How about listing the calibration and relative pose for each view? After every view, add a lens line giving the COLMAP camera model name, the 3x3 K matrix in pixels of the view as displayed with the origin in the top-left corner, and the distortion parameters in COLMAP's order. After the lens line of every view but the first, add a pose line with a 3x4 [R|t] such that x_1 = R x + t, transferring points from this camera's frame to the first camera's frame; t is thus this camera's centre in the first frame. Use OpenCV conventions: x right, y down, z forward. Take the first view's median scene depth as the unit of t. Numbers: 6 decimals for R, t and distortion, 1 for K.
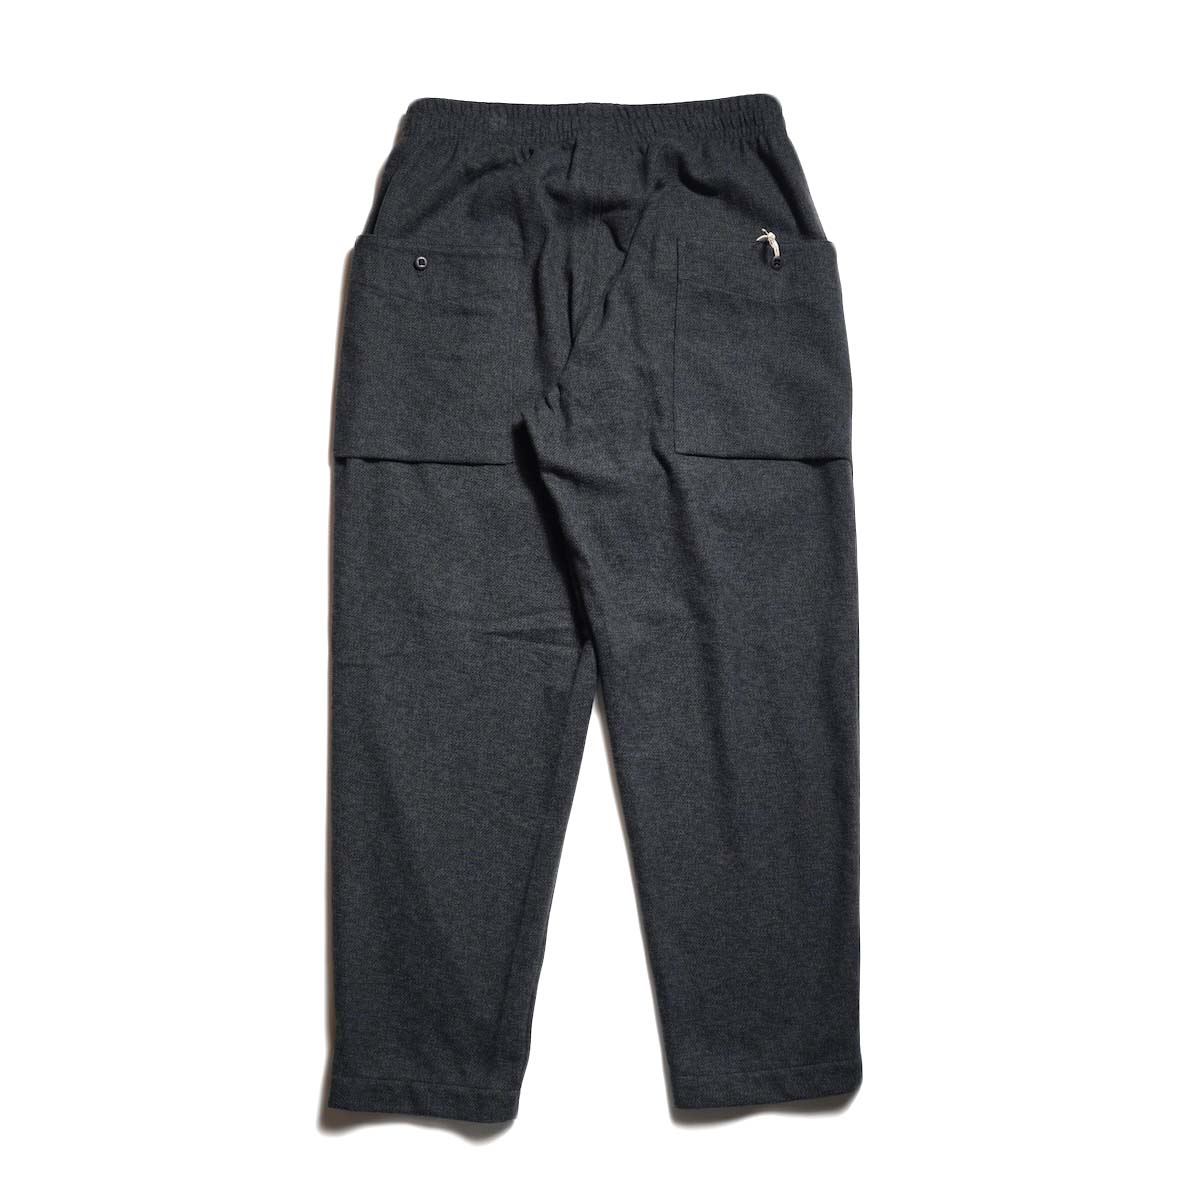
lens RADIAL K [[1435.3, 0, 600.0], [0, 1435.3, 600.0], [0, 0, 1]] dist [-0.019773, 0.022771]
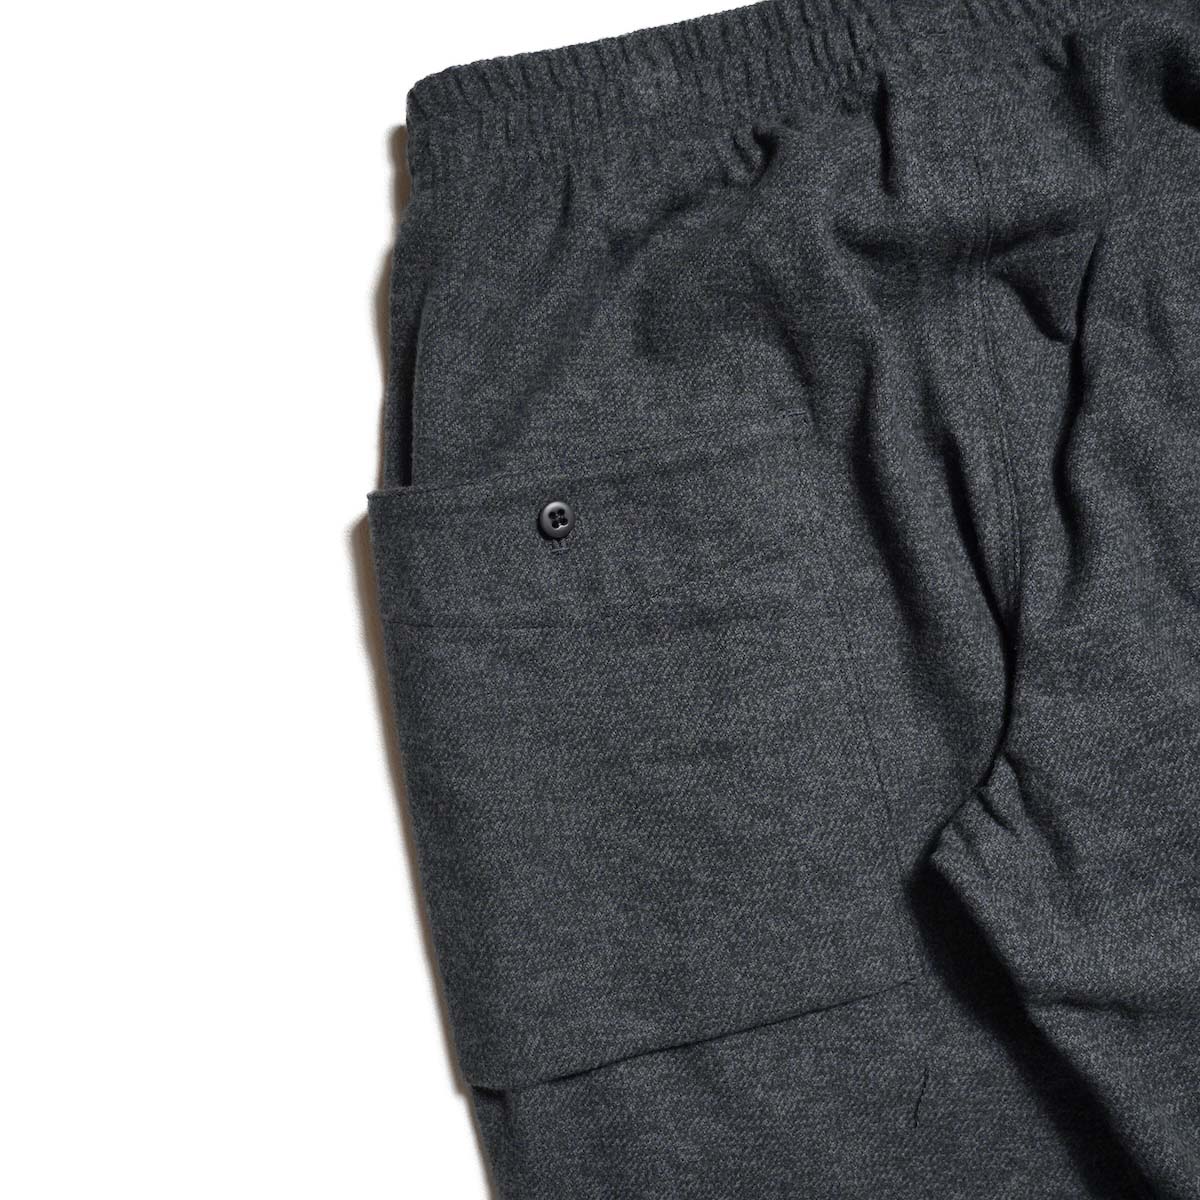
lens RADIAL K [[1435.3, 0, 600.0], [0, 1435.3, 600.0], [0, 0, 1]] dist [-0.019773, 0.022771]
pose [[0.967972, -0.249572, -0.027293, -0.109000], [0.250996, 0.964433, 0.082884, -0.242699], [0.005637, -0.087080, 0.996185, 0.630199]]
